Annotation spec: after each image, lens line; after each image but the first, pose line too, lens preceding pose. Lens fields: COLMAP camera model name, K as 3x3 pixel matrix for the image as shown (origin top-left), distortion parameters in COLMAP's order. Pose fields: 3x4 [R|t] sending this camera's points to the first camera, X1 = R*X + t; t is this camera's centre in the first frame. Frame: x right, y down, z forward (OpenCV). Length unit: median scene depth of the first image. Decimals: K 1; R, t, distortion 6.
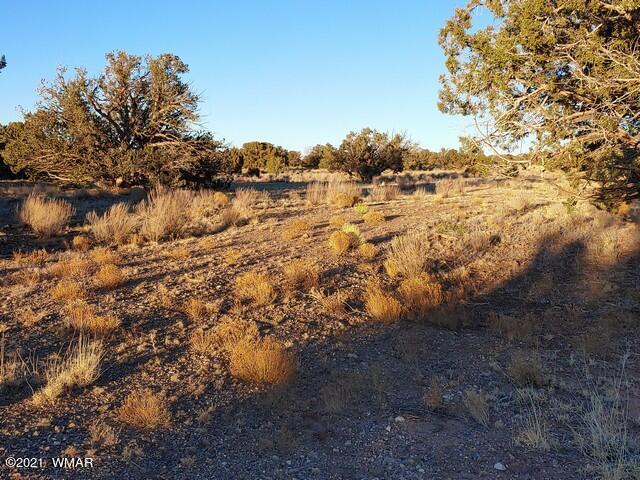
lens RADIAL K [[665.8, 0, 320.0], [0, 665.8, 237.0], [0, 0, 1]] dist [-0.056807, 0.000000]
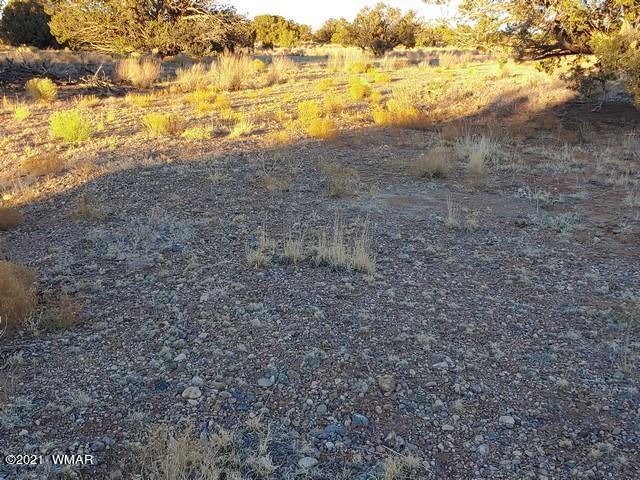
lens RADIAL K [[665.8, 0, 320.2], [0, 665.8, 245.2], [0, 0, 1]] dist [-0.056807, 0.000000]
pose [[0.999776, 0.017585, -0.011805, -0.007800], [-0.014997, 0.981334, 0.191724, 0.016700], [0.014956, -0.191504, 0.981378, -0.133966]]
